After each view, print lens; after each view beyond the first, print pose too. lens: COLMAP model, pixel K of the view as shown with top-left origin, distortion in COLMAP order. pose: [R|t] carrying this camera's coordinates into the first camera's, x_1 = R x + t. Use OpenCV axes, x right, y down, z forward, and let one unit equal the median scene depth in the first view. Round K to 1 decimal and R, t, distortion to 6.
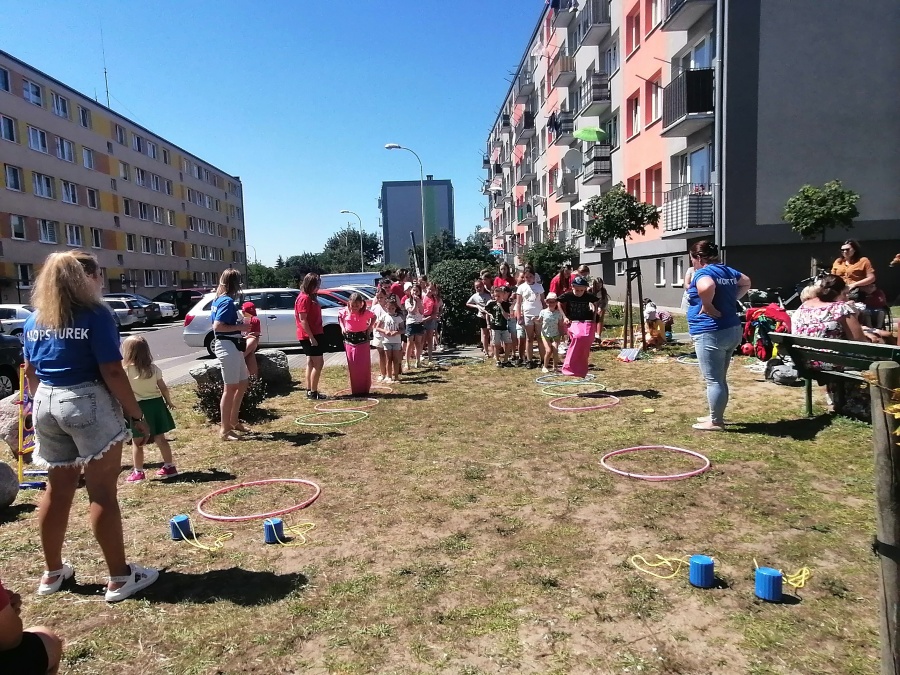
lens RADIAL K [[637.2, 0, 451.0], [0, 637.2, 369.9], [0, 0, 1]] dist [-0.002376, -0.005495]
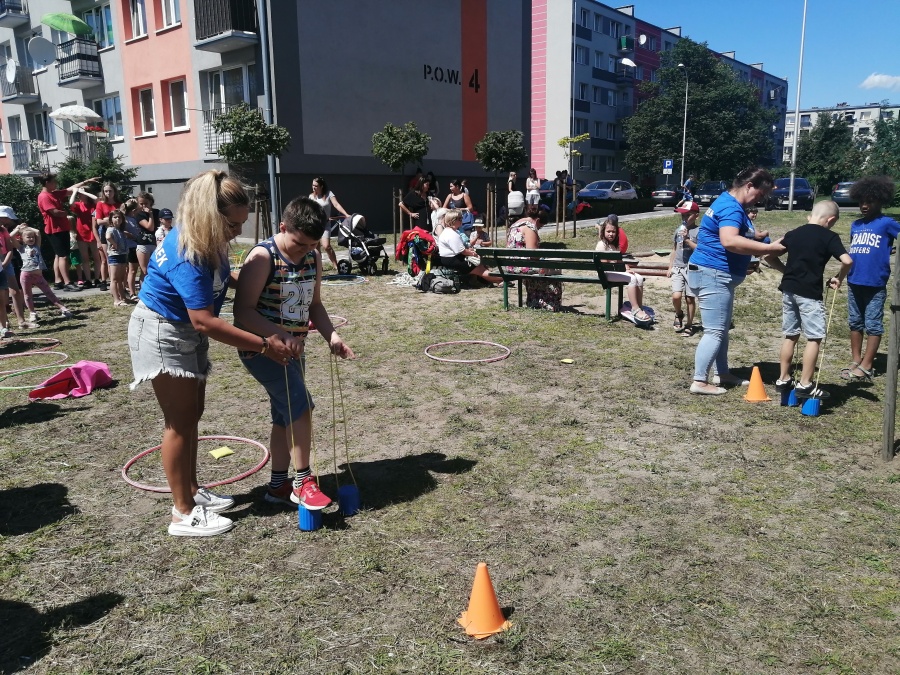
lens RADIAL K [[701.7, 0, 463.3], [0, 701.7, 341.8], [0, 0, 1]] dist [0.001555, 0.007723]
pose [[0.690268, -0.117102, 0.714015, -0.279427], [0.084276, 0.993112, 0.081402, 0.005479], [-0.718629, 0.003985, 0.695382, 0.032341]]
